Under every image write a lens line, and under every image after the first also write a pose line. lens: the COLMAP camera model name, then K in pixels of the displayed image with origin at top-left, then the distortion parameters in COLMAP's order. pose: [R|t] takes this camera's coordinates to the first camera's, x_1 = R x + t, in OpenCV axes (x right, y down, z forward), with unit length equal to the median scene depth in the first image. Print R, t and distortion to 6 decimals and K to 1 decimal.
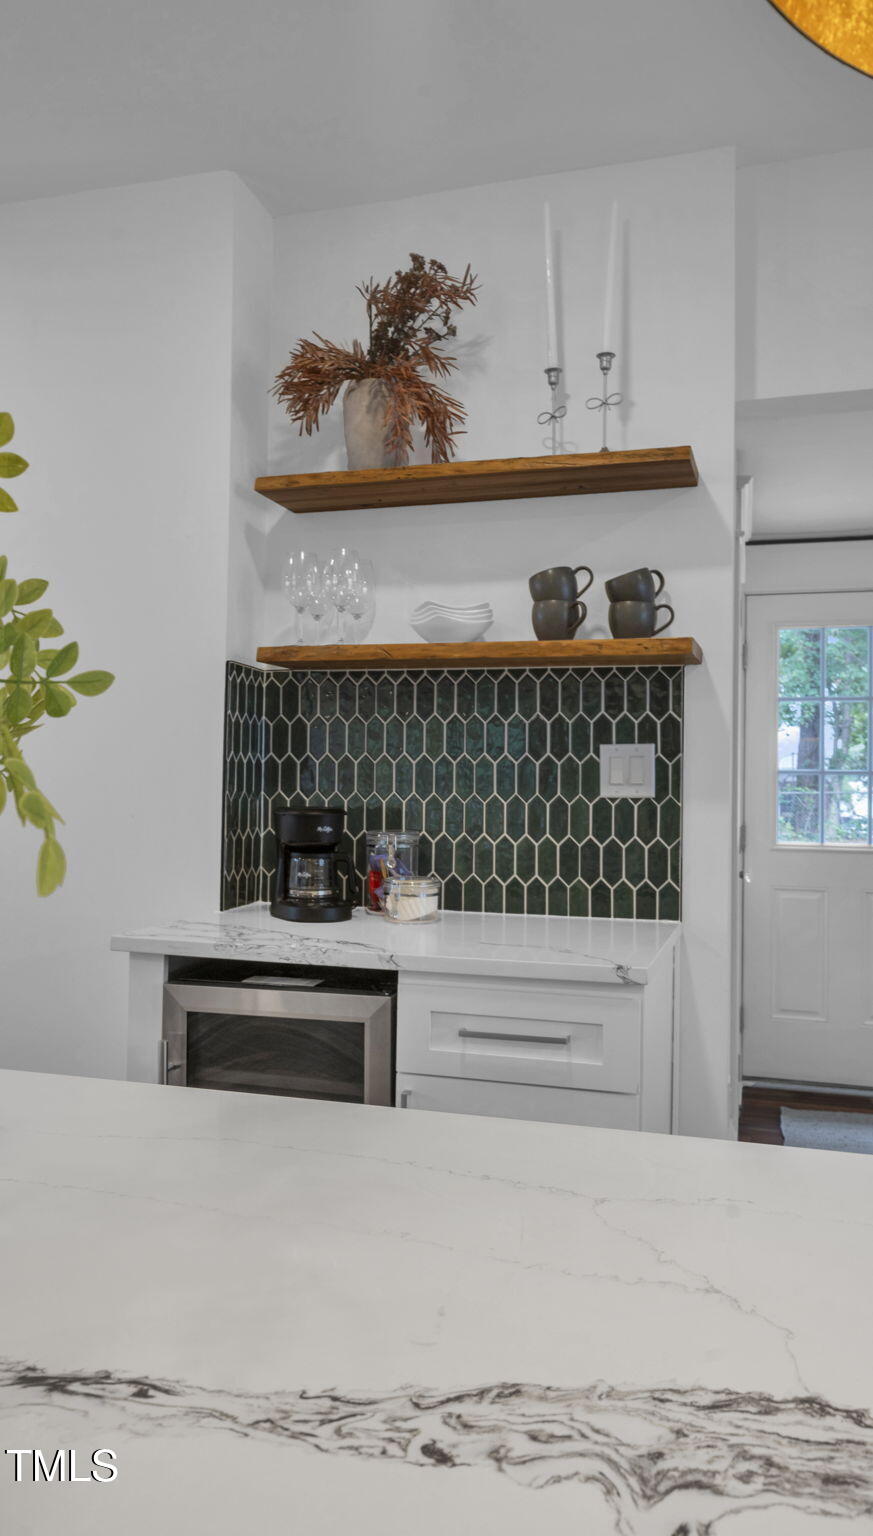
lens RADIAL K [[1125.9, 0, 436.2], [0, 1125.9, 775.8], [0, 0, 1]] dist [0.007293, 0.003185]
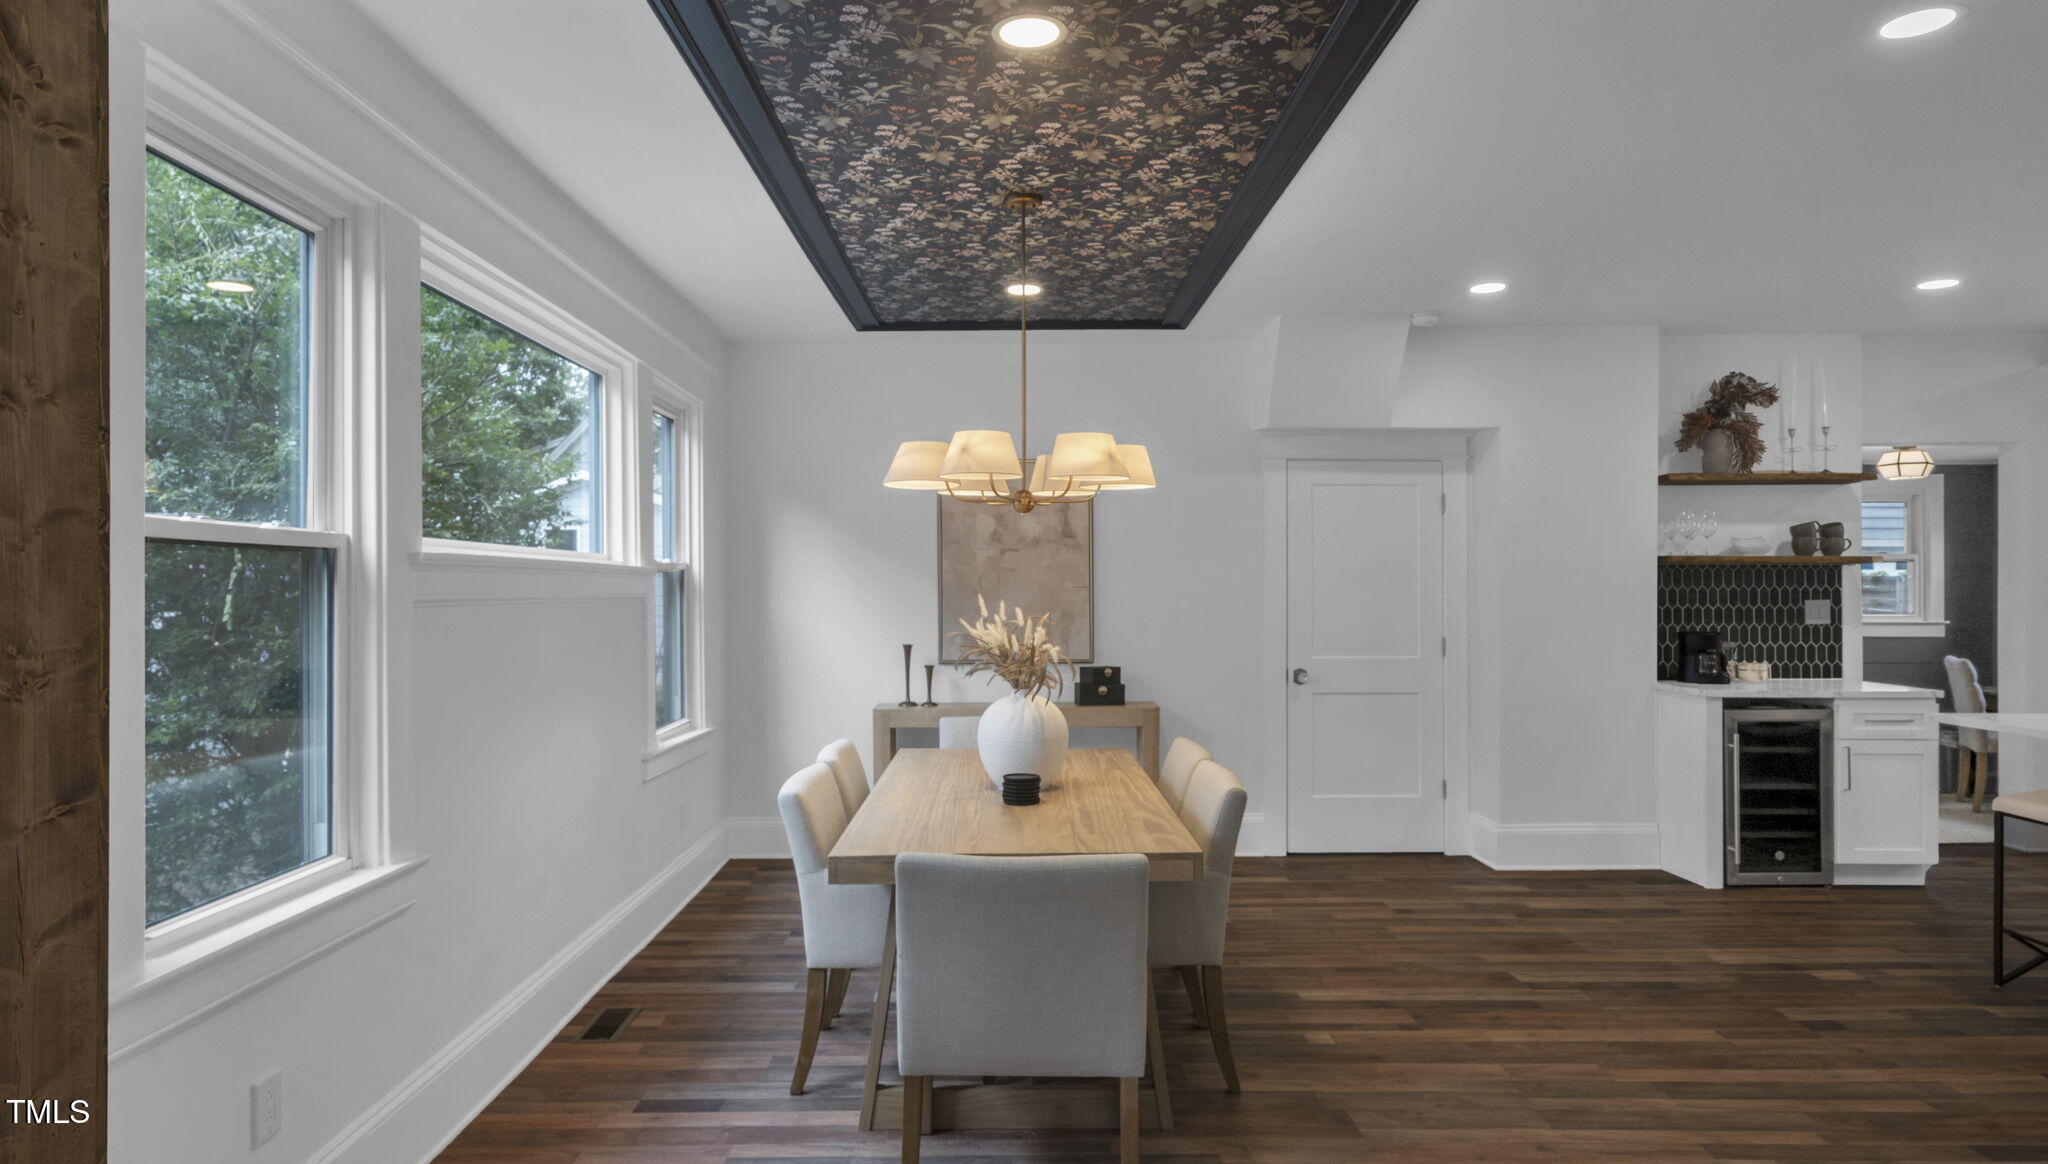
lens RADIAL K [[1161.2, 0, 1017.7], [0, 1161.2, 587.3], [0, 0, 1]] dist [0.031414, 0.001098]
pose [[0.954541, -0.011397, 0.297860, -2.015826], [0.009391, 0.999923, 0.008165, -0.086266], [-0.297930, -0.004997, 0.954575, -0.739131]]
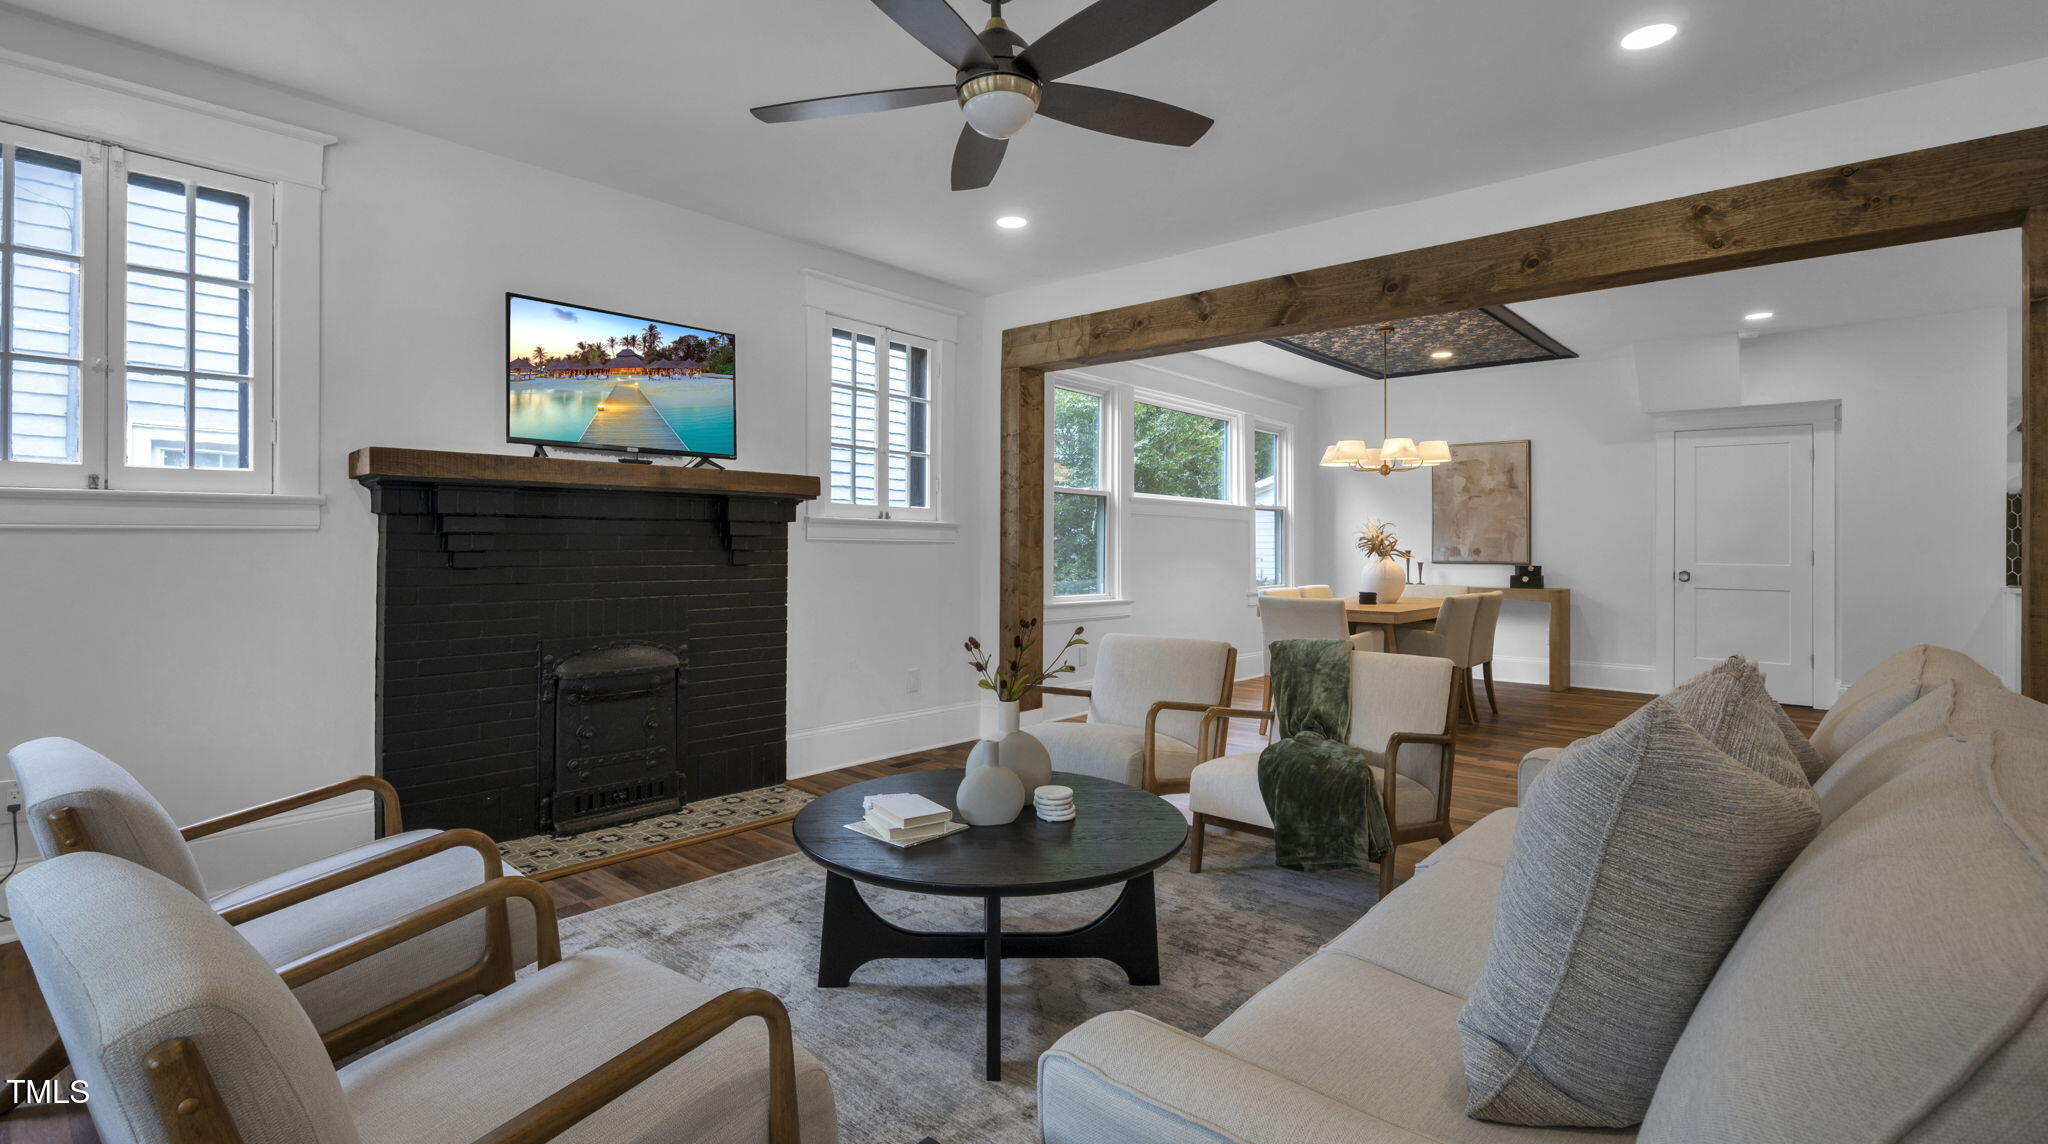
lens RADIAL K [[988.0, 0, 1011.1], [0, 988.0, 538.3], [0, 0, 1]] dist [-0.012066, -0.001776]
pose [[0.908226, -0.007373, -0.418414, -1.376137], [0.003260, 0.999939, -0.010545, 0.027944], [0.418466, 0.008214, 0.908195, -2.186874]]
